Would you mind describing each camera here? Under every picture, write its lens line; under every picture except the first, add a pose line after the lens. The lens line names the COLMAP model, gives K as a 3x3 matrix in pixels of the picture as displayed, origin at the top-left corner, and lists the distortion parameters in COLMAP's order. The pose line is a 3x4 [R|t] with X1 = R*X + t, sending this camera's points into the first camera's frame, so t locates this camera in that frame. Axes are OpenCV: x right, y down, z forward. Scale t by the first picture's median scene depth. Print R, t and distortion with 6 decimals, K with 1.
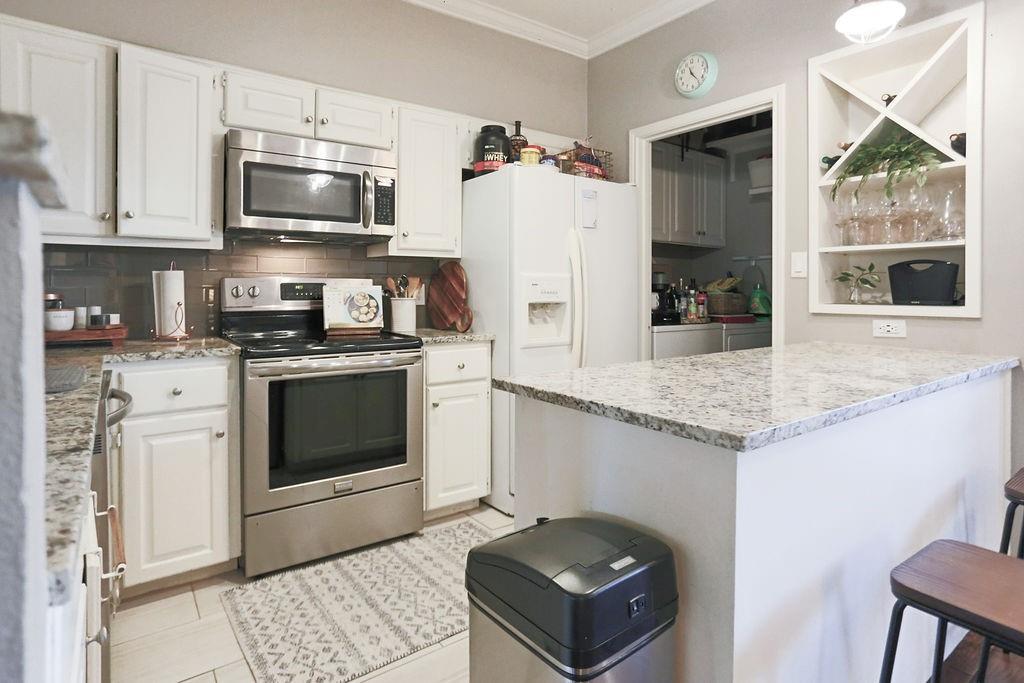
lens RADIAL K [[557.5, 0, 508.8], [0, 557.5, 292.7], [0, 0, 1]] dist [0.005042, 0.003679]
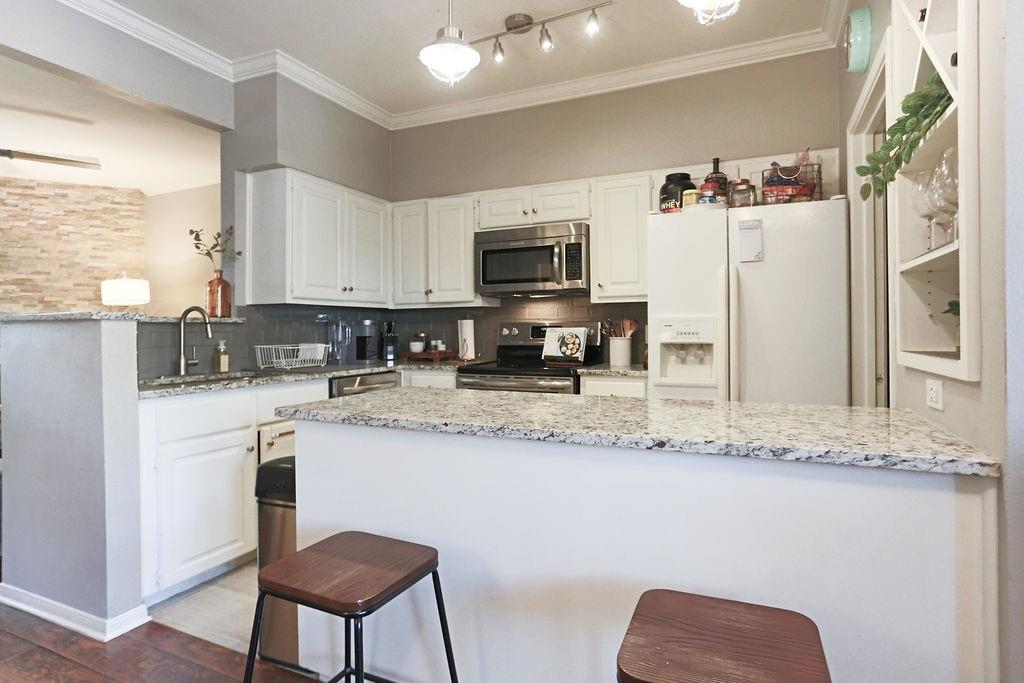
lens RADIAL K [[557.5, 0, 512.8], [0, 557.5, 341.8], [0, 0, 1]] dist [0.005042, 0.003679]
pose [[0.484929, 0.015325, -0.874419, 0.808631], [-0.003648, 0.999873, 0.015500, 0.000346], [0.874546, -0.004326, 0.484924, 0.249062]]
